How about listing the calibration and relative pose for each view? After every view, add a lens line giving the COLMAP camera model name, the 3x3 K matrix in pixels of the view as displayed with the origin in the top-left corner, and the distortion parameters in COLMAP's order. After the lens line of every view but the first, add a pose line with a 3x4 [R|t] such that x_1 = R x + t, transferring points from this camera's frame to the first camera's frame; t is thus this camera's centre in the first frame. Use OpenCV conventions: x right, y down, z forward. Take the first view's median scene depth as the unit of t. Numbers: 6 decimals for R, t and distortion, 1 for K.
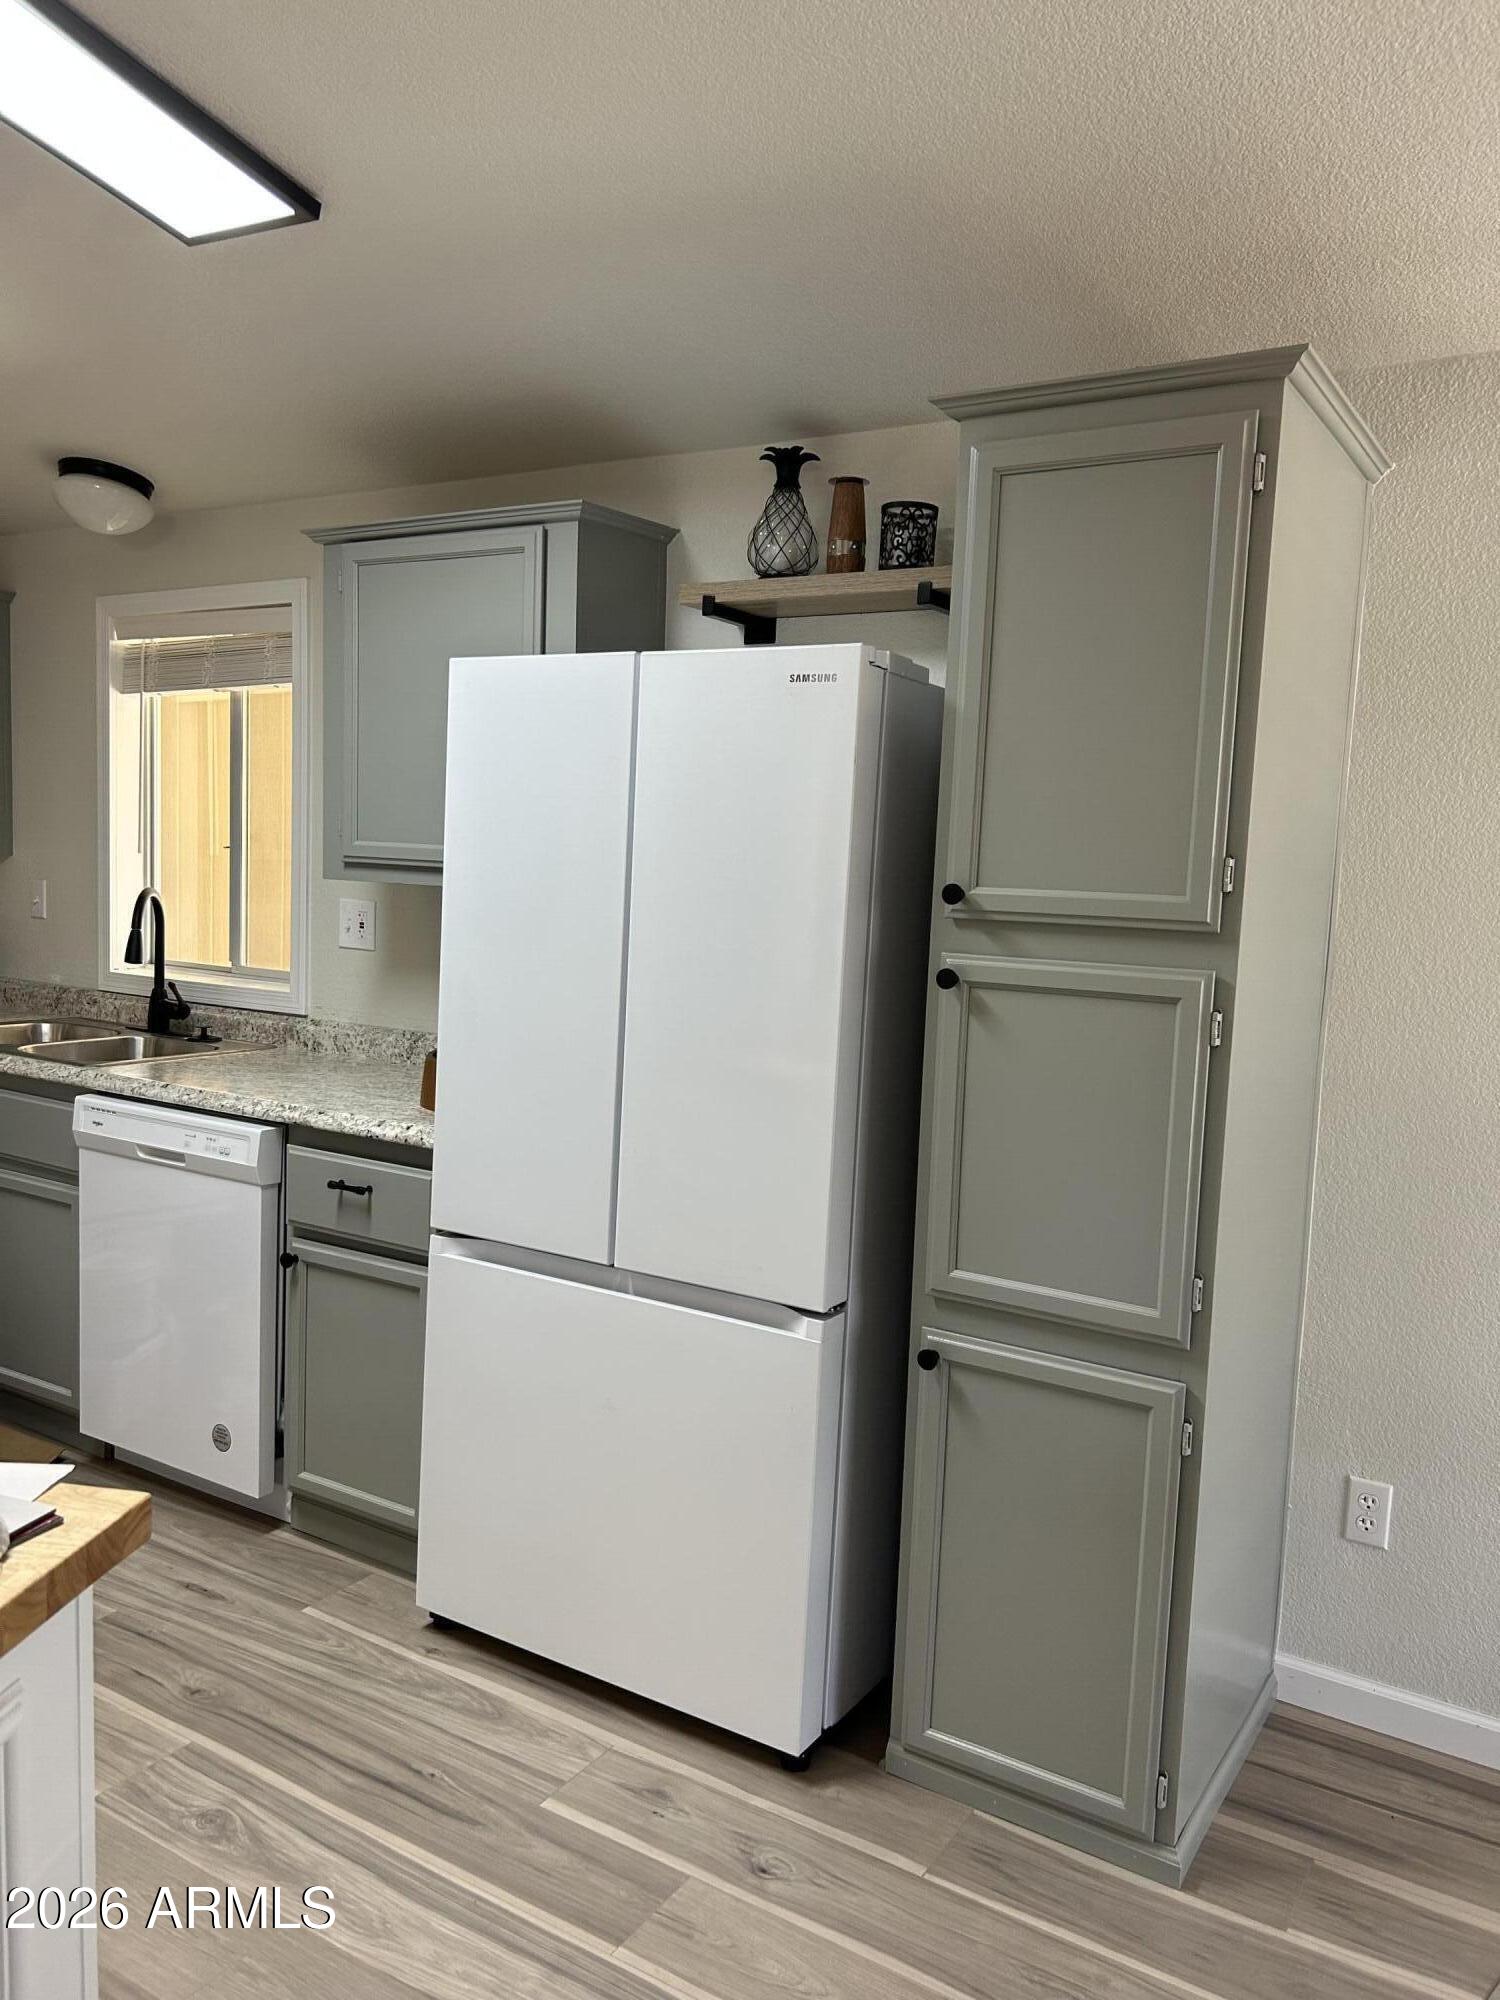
lens RADIAL K [[1514.3, 0, 738.8], [0, 1514.3, 1002.8], [0, 0, 1]] dist [0.050600, -0.059047]
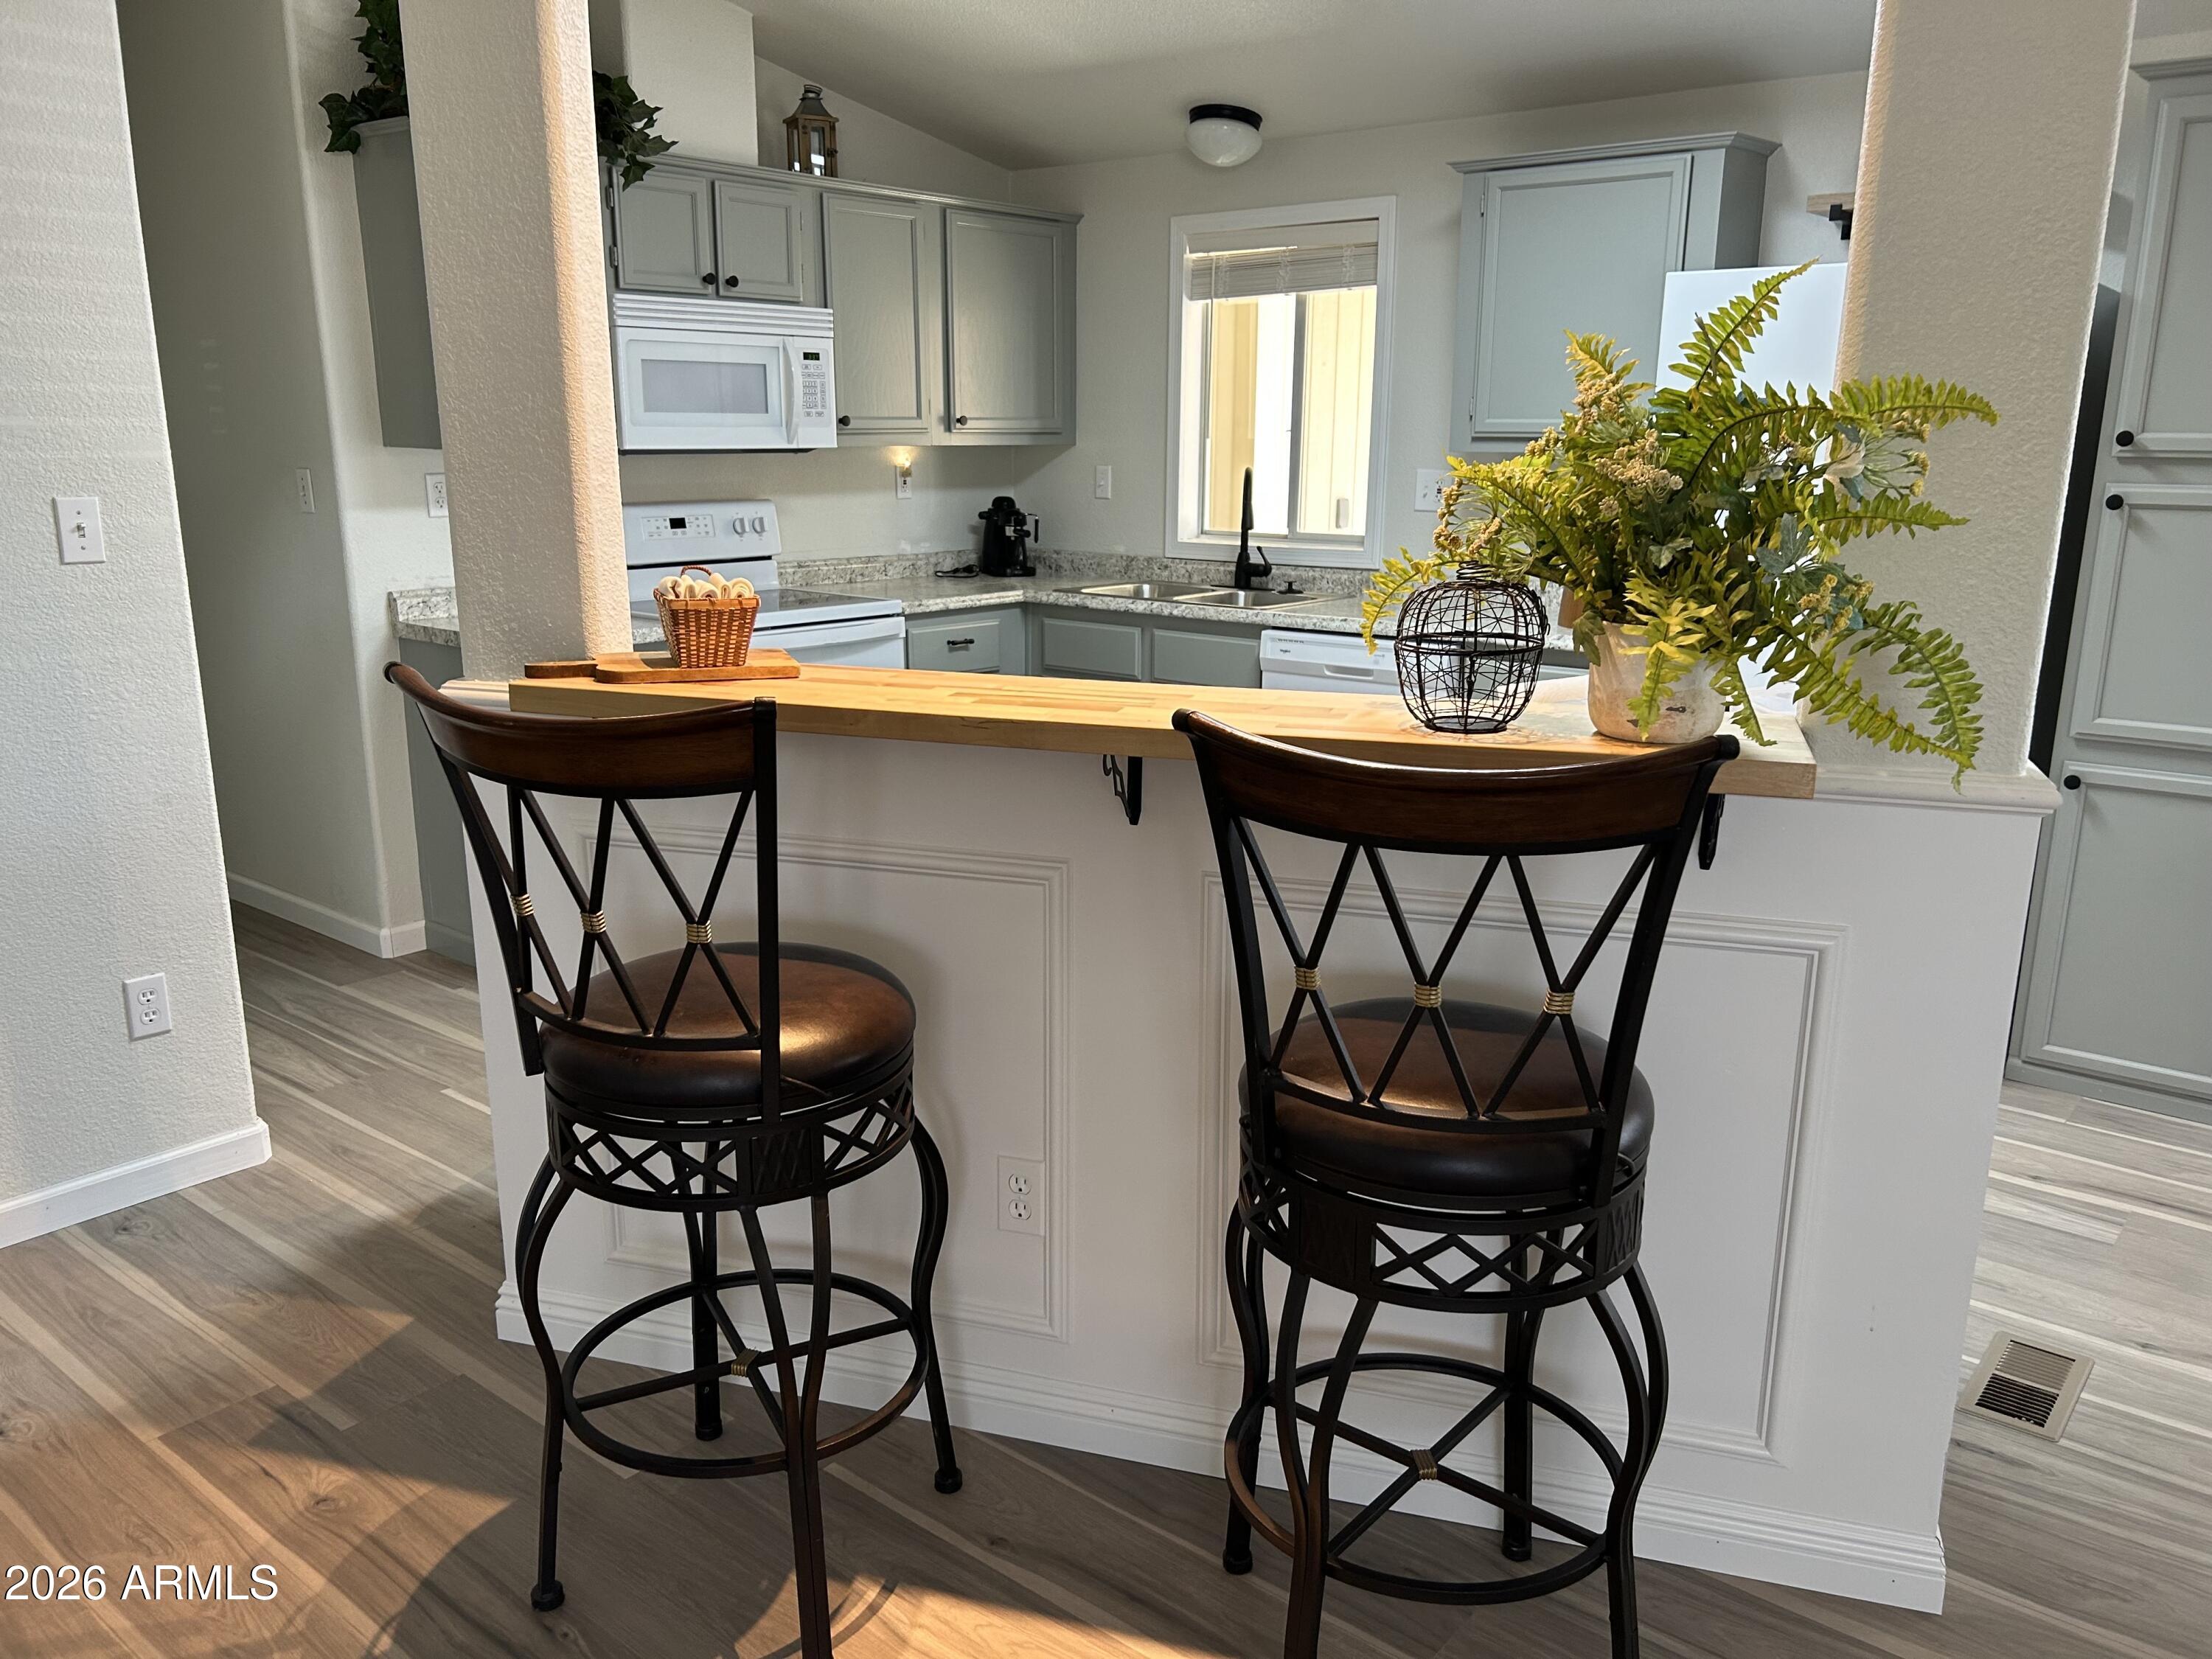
lens RADIAL K [[1674.9, 0, 1136.7], [0, 1674.9, 833.2], [0, 0, 1]] dist [0.050600, -0.059047]
pose [[0.992564, -0.004756, -0.121628, -0.329134], [0.021336, 0.990564, 0.135378, 0.032115], [0.119837, -0.136967, 0.983300, -0.388076]]
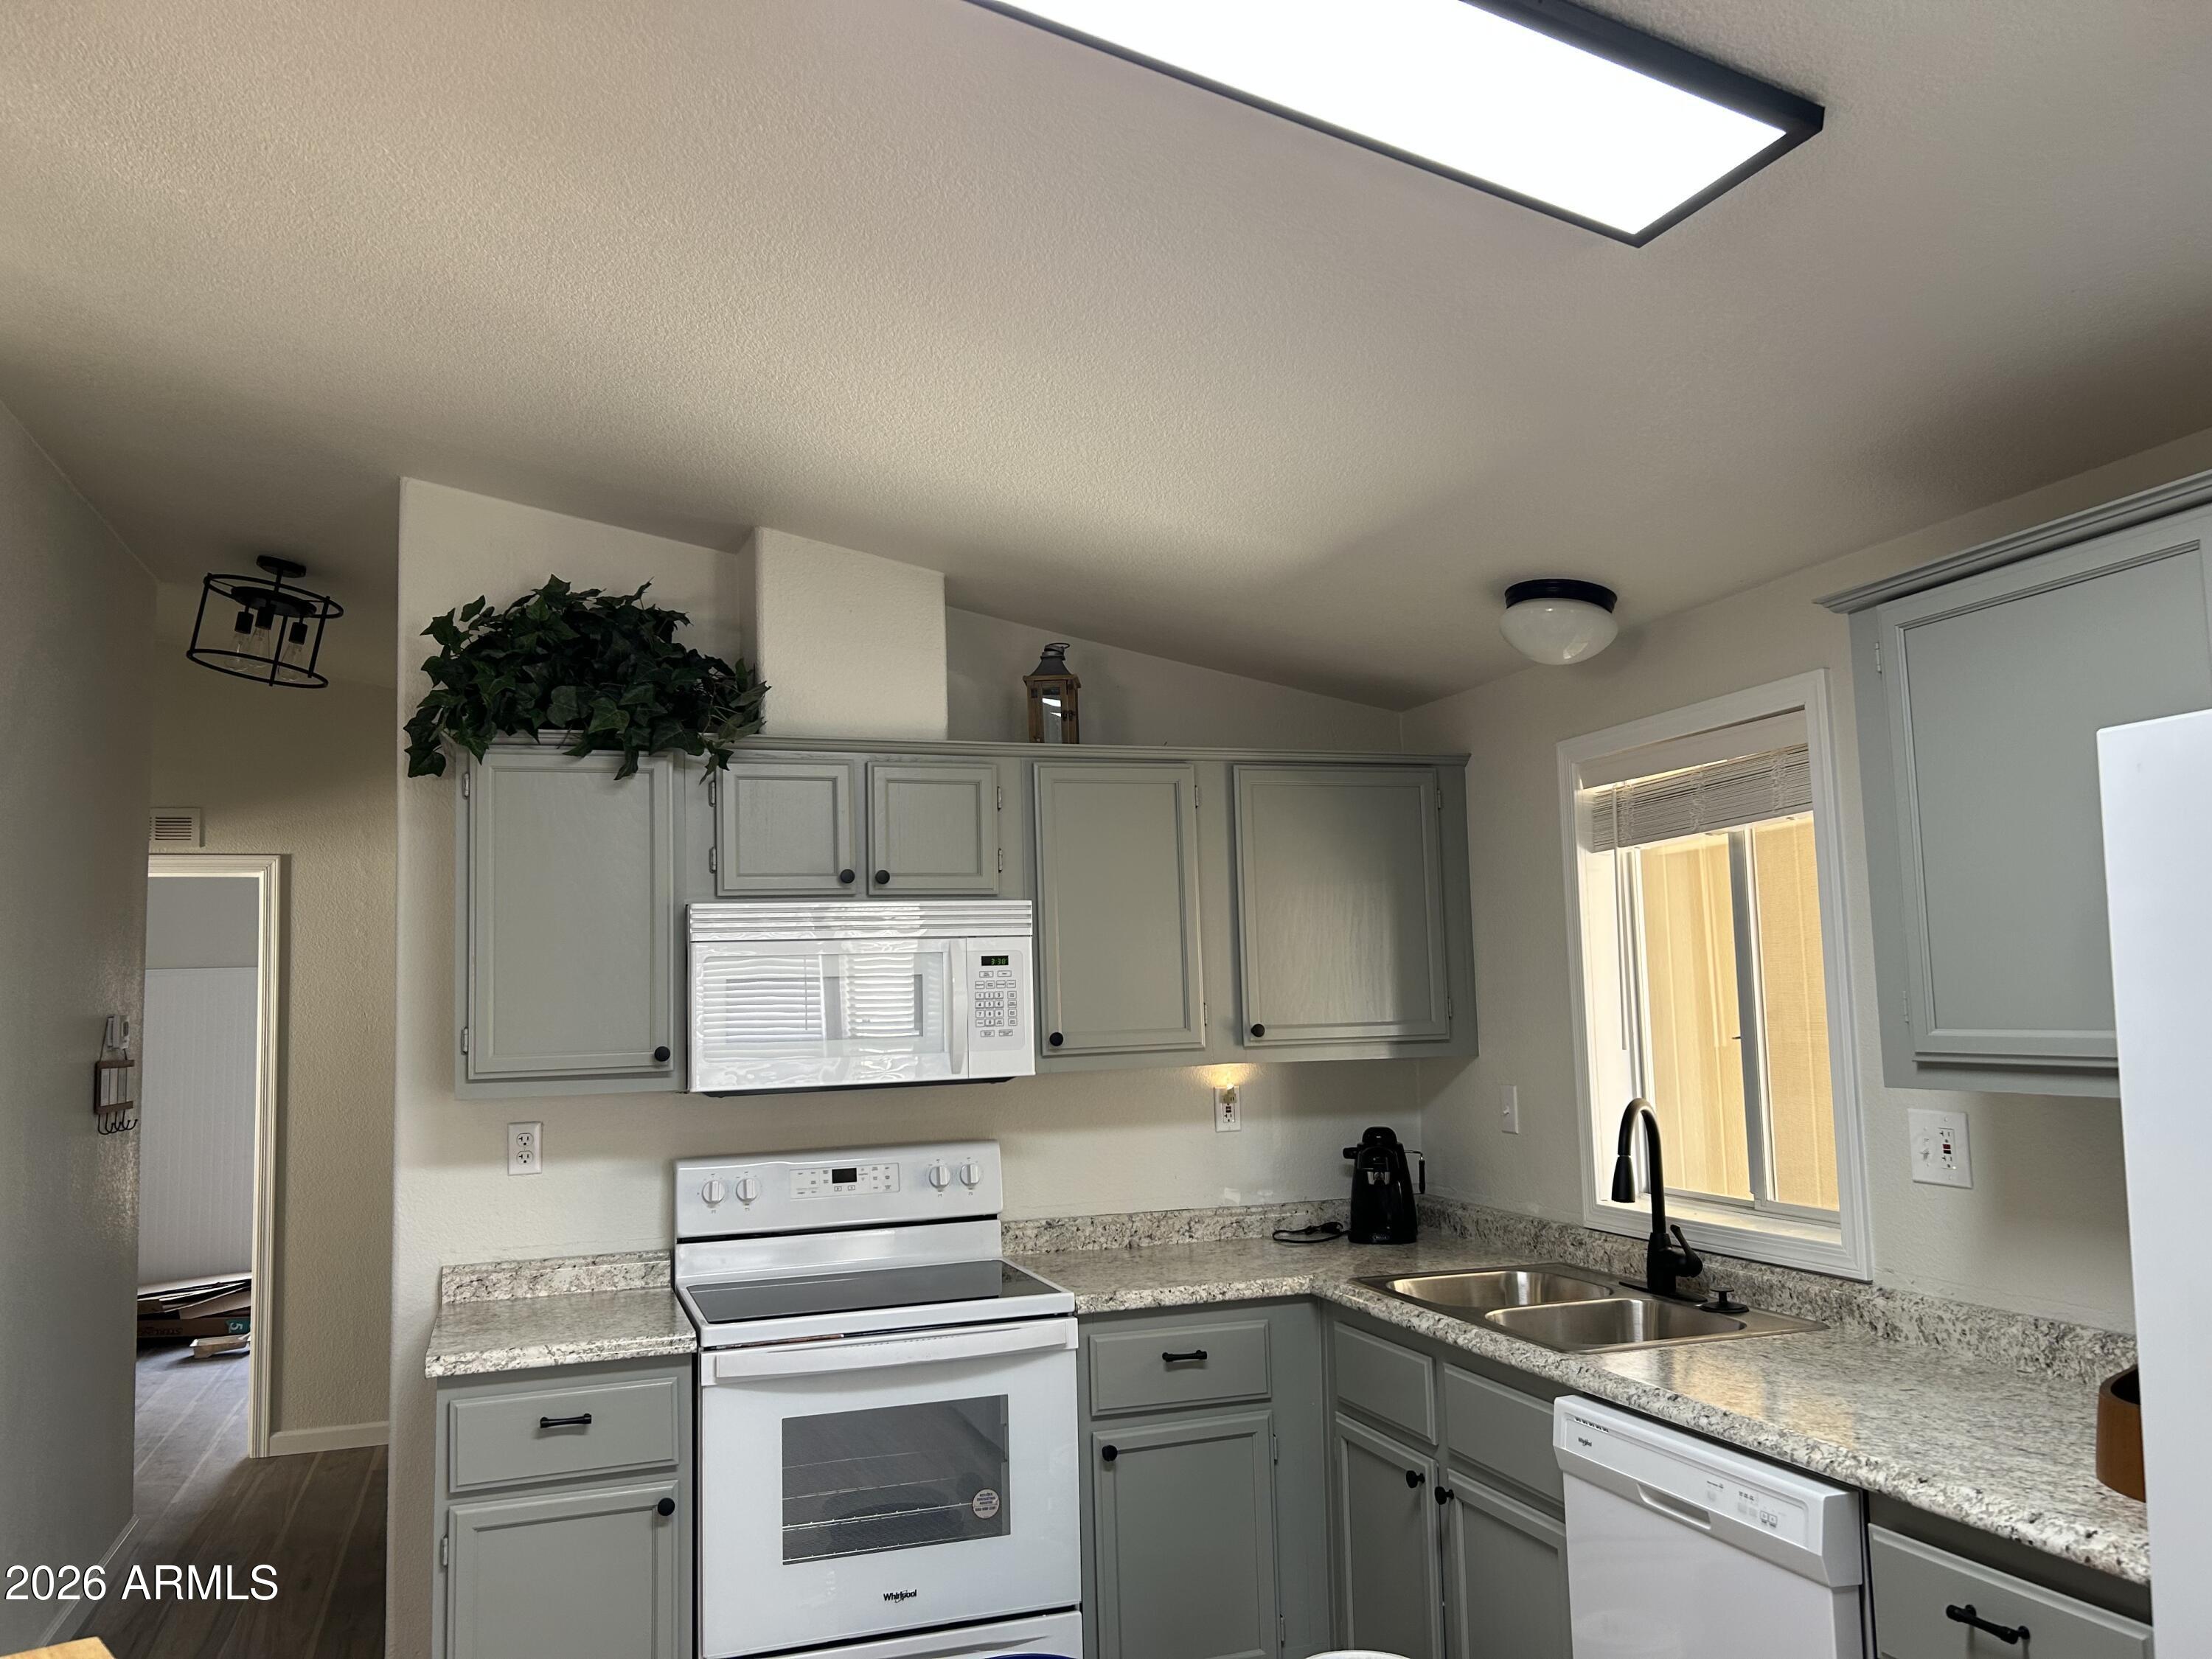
lens RADIAL K [[1674.9, 0, 1115.9], [0, 1674.9, 842.1], [0, 0, 1]] dist [0.050600, -0.059047]
pose [[0.781182, -0.118713, -0.612913, -0.062482], [-0.004954, 0.980545, -0.196231, -0.036396], [0.624284, 0.156328, 0.765396, 0.181384]]
